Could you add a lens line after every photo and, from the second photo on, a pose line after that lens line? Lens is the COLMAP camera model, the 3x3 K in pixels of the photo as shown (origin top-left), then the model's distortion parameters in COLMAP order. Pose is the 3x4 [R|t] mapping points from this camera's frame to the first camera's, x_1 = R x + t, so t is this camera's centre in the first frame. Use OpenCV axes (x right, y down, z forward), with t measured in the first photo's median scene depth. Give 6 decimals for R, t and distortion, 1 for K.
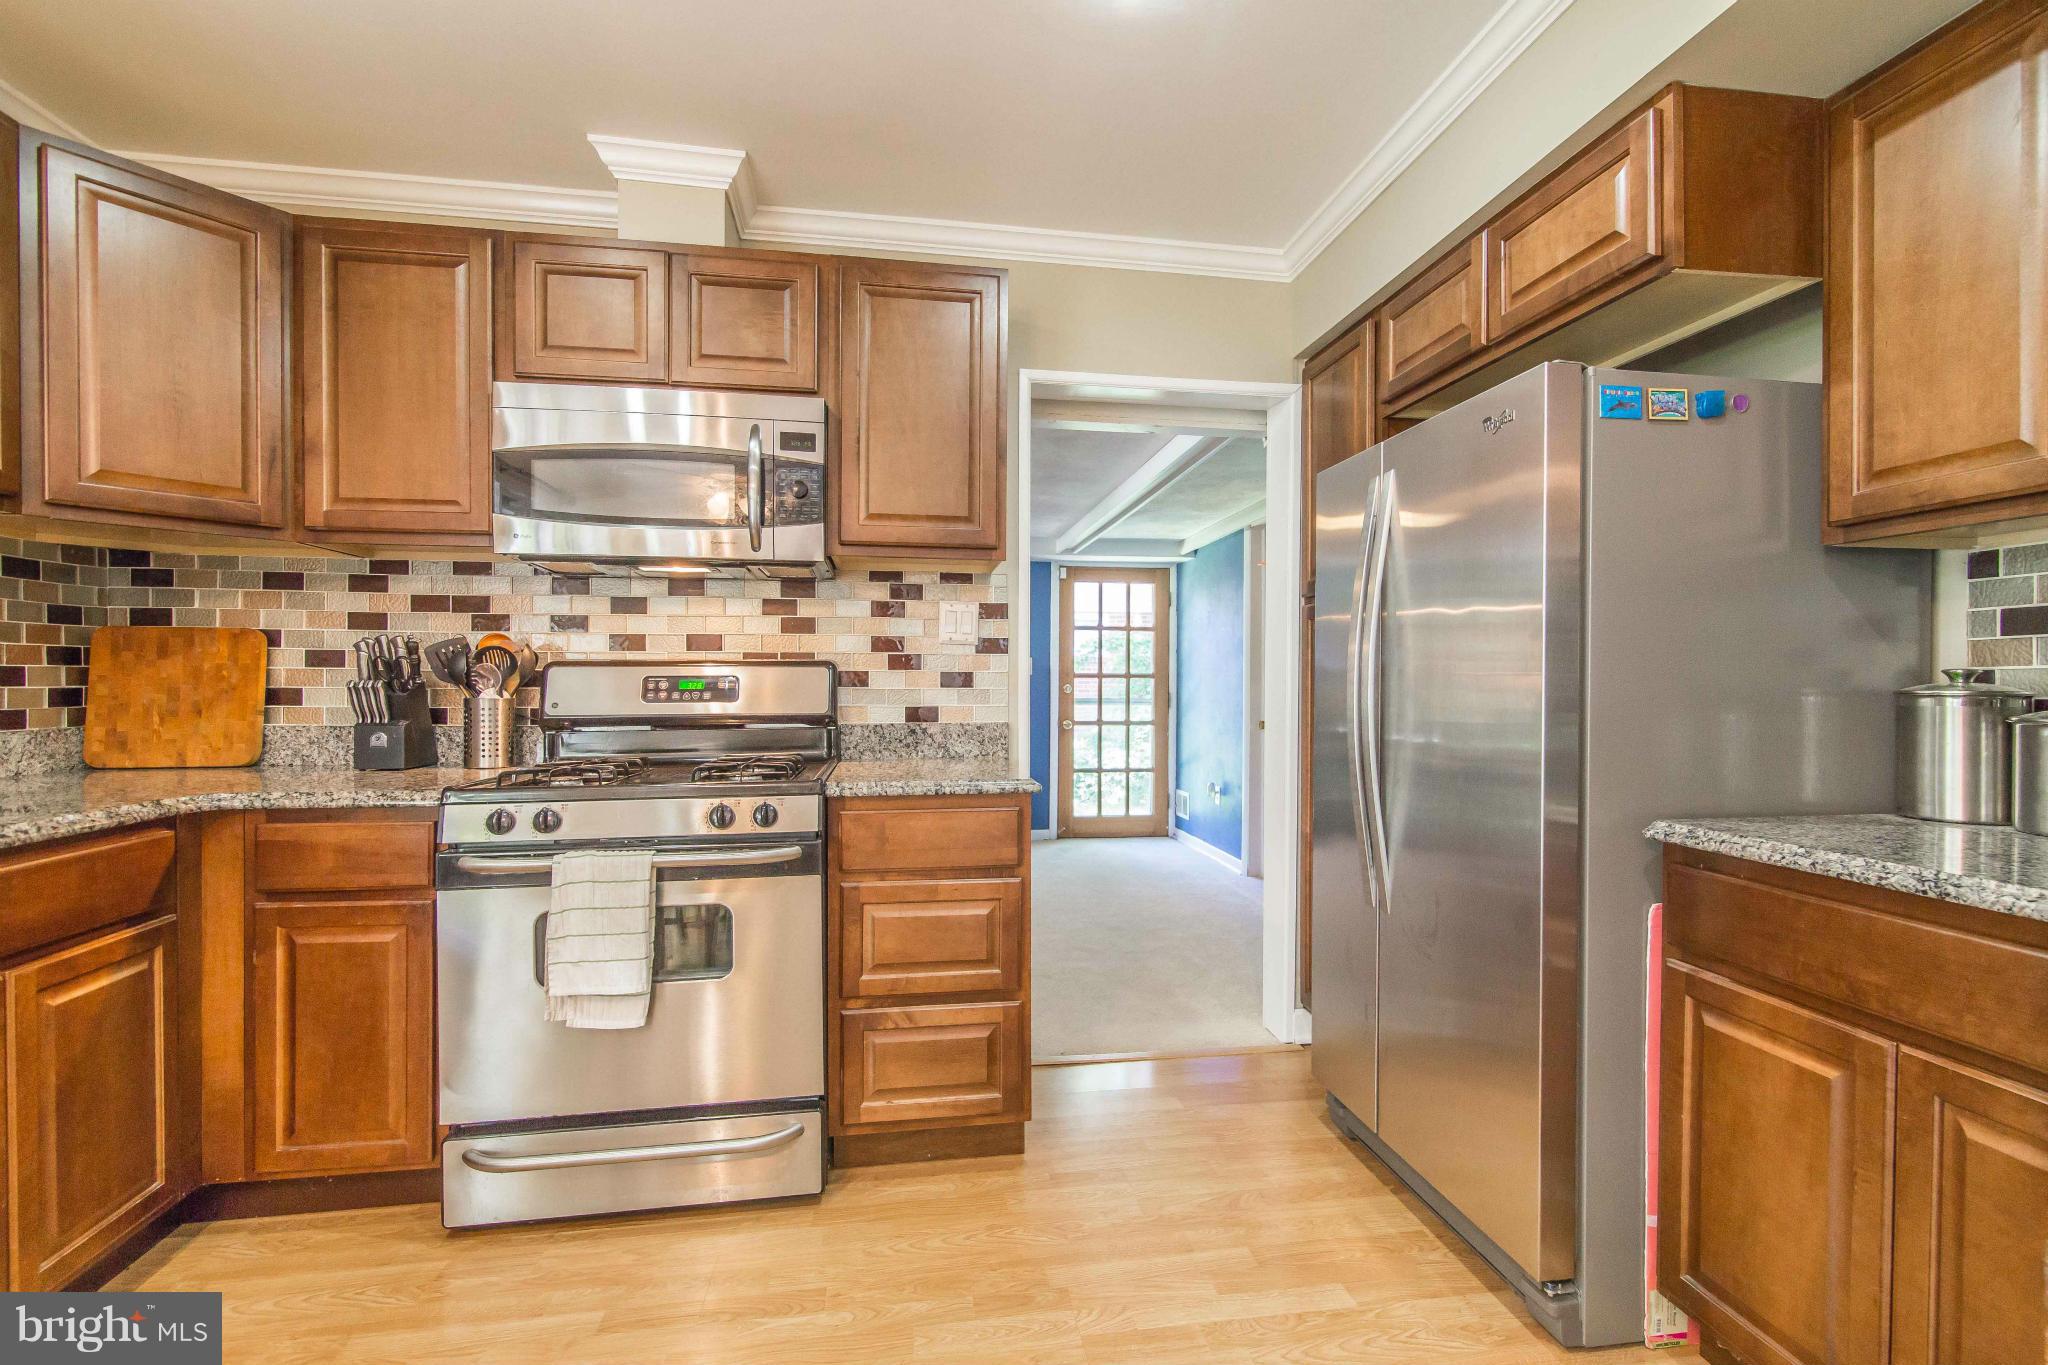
lens RADIAL K [[923.4, 0, 1039.6], [0, 923.4, 690.3], [0, 0, 1]] dist [-0.000659, -0.000491]
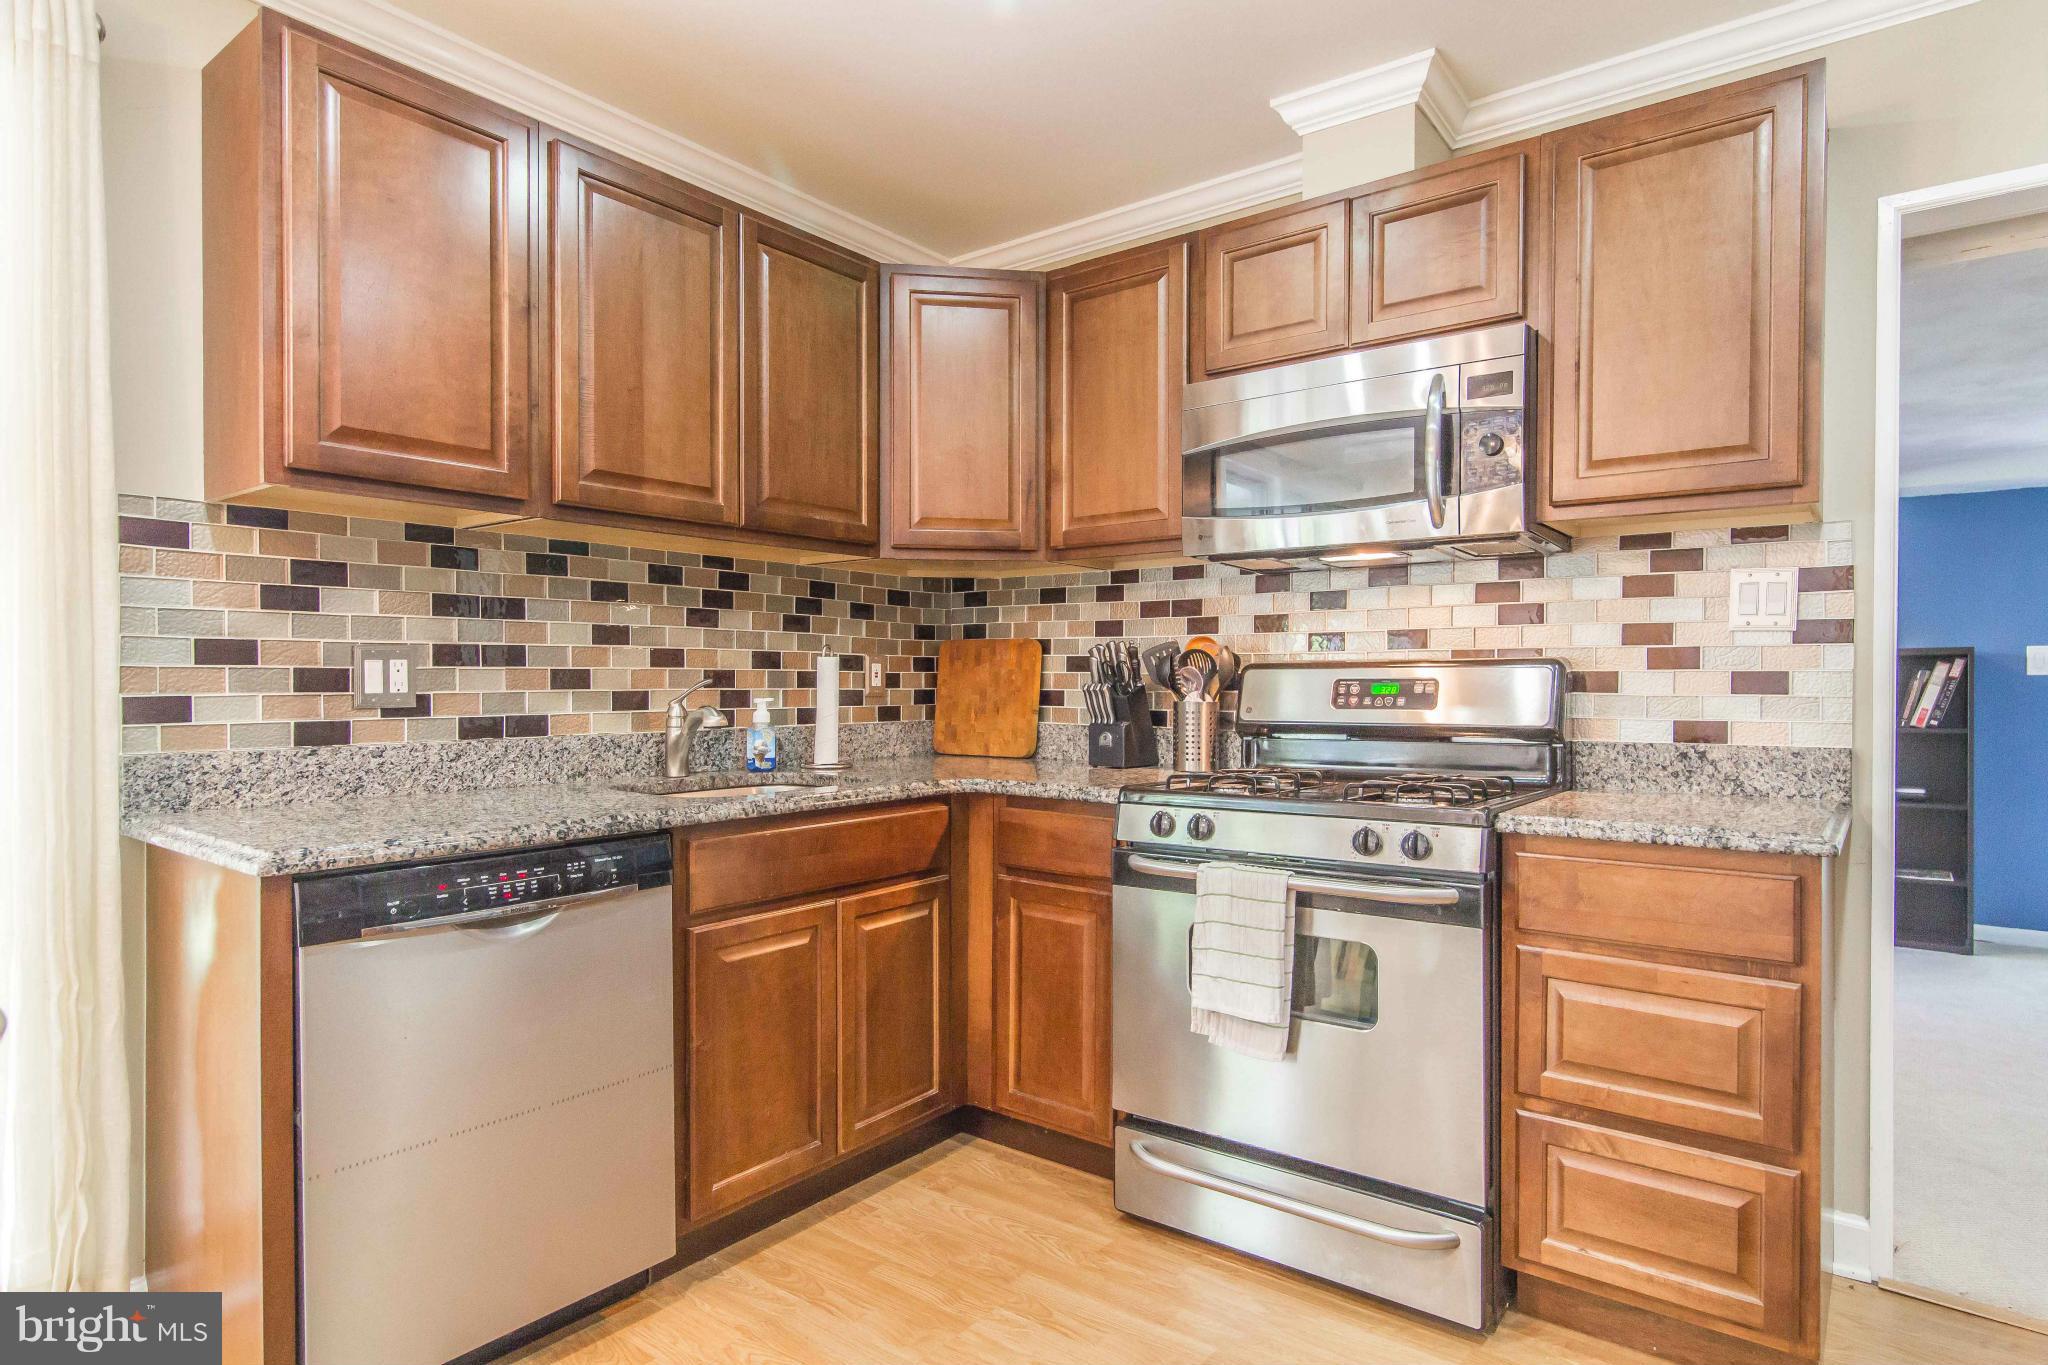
lens RADIAL K [[1110.4, 0, 1039.6], [0, 1110.4, 690.5], [0, 0, 1]] dist [0.001702, -0.000485]
pose [[0.687442, 0.004521, -0.726225, 0.169333], [-0.007911, 0.999968, -0.001264, -0.000614], [0.726196, 0.006614, 0.687456, 0.057726]]
